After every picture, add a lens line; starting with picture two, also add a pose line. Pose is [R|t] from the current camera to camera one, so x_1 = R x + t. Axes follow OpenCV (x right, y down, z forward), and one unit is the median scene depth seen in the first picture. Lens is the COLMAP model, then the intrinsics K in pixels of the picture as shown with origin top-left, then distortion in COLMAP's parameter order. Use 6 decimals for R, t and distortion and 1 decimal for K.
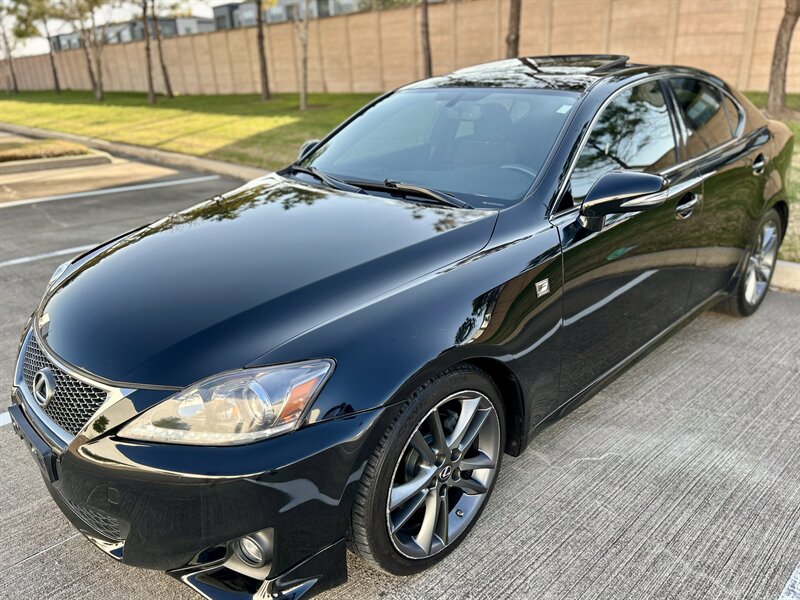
lens RADIAL K [[592.5, 0, 405.4], [0, 592.5, 299.0], [0, 0, 1]] dist [0.046568, -0.050925]
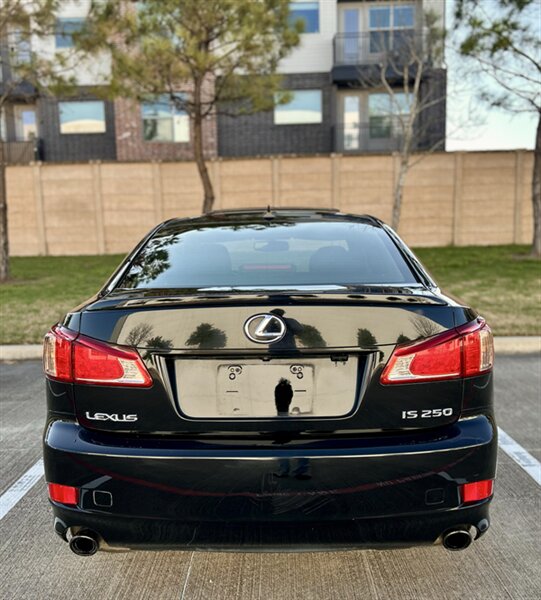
lens RADIAL K [[601.4, 0, 267.5], [0, 601.4, 304.1], [0, 0, 1]] dist [-0.001633, 0.000000]
pose [[0.705898, -0.074653, 0.704369, -0.808838], [0.256394, 0.953925, -0.155849, 0.077849], [-0.660280, 0.290610, 0.692514, -0.059270]]
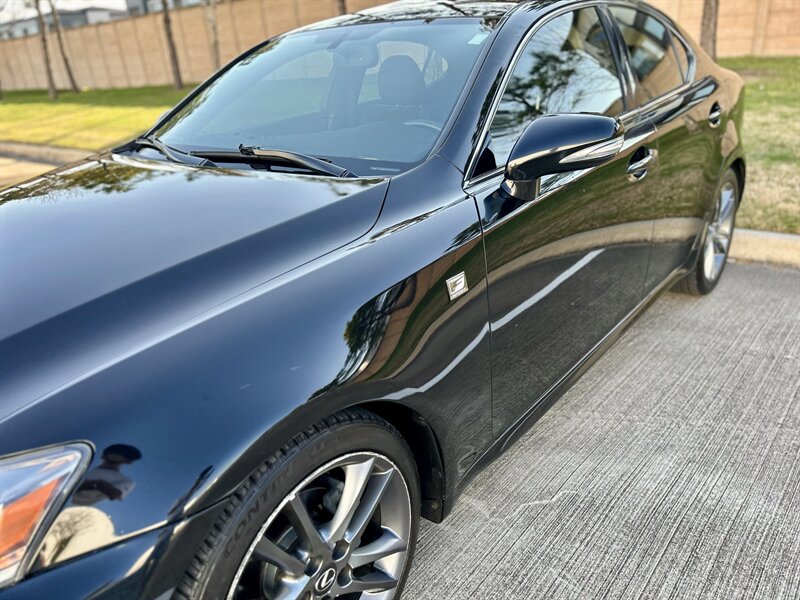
lens RADIAL K [[592.5, 0, 399.3], [0, 592.5, 307.1], [0, 0, 1]] dist [0.046568, -0.050925]
pose [[0.994419, -0.070124, 0.078823, 0.068915], [0.067738, 0.997172, 0.032549, -0.013386], [-0.080883, -0.027028, 0.996357, 0.204118]]
